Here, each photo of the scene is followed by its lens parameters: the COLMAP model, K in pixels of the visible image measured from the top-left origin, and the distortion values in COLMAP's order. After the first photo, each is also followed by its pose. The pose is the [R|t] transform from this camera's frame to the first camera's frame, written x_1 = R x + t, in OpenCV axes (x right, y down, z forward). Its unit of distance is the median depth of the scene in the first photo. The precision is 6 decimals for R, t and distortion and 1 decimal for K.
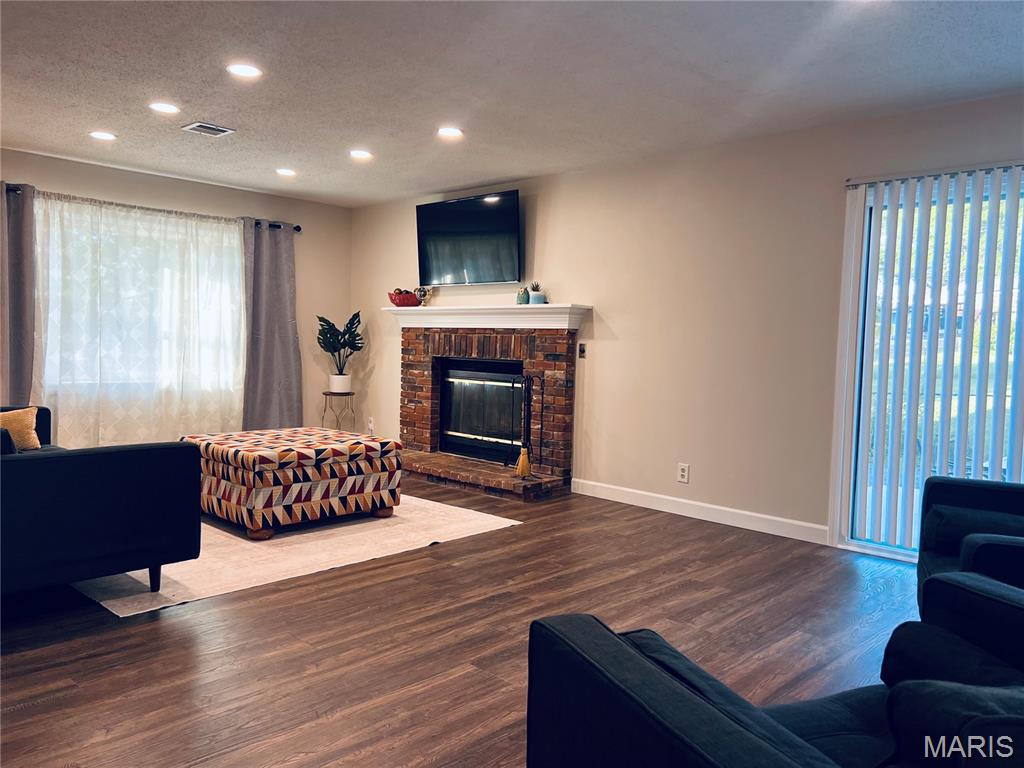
lens RADIAL K [[796.6, 0, 514.2], [0, 796.6, 382.1], [0, 0, 1]] dist [0.010452, -0.008499]
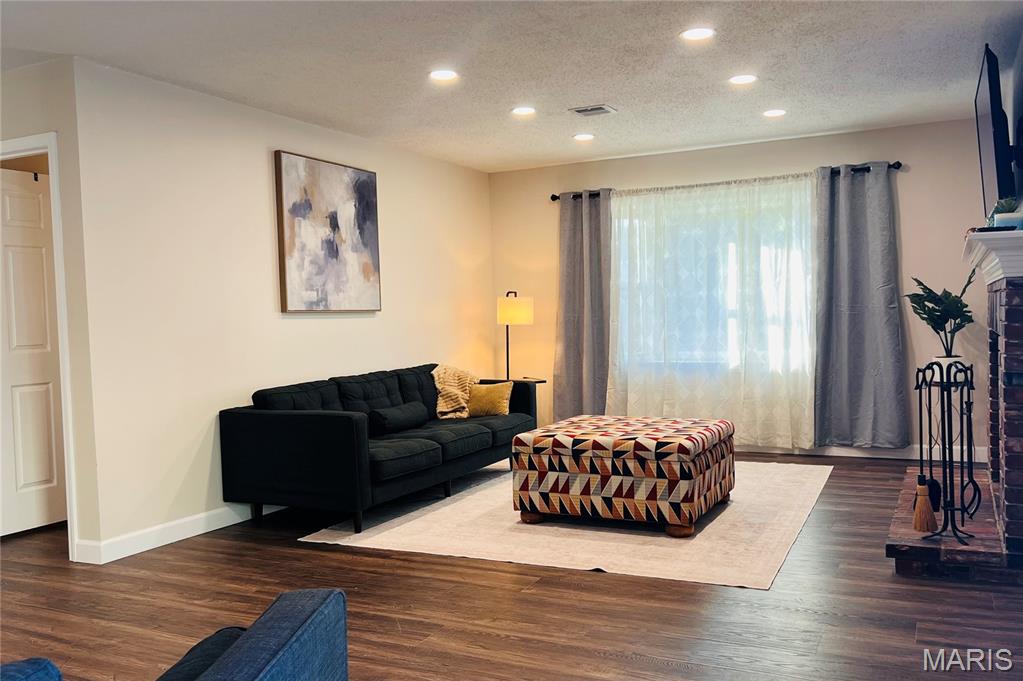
lens RADIAL K [[892.3, 0, 516.4], [0, 892.3, 345.9], [0, 0, 1]] dist [0.043528, -0.053752]
pose [[0.276975, 0.000081, -0.960877, 0.707234], [-0.014095, 0.999893, -0.003978, -0.016957], [0.960774, 0.014645, 0.276946, 0.640369]]
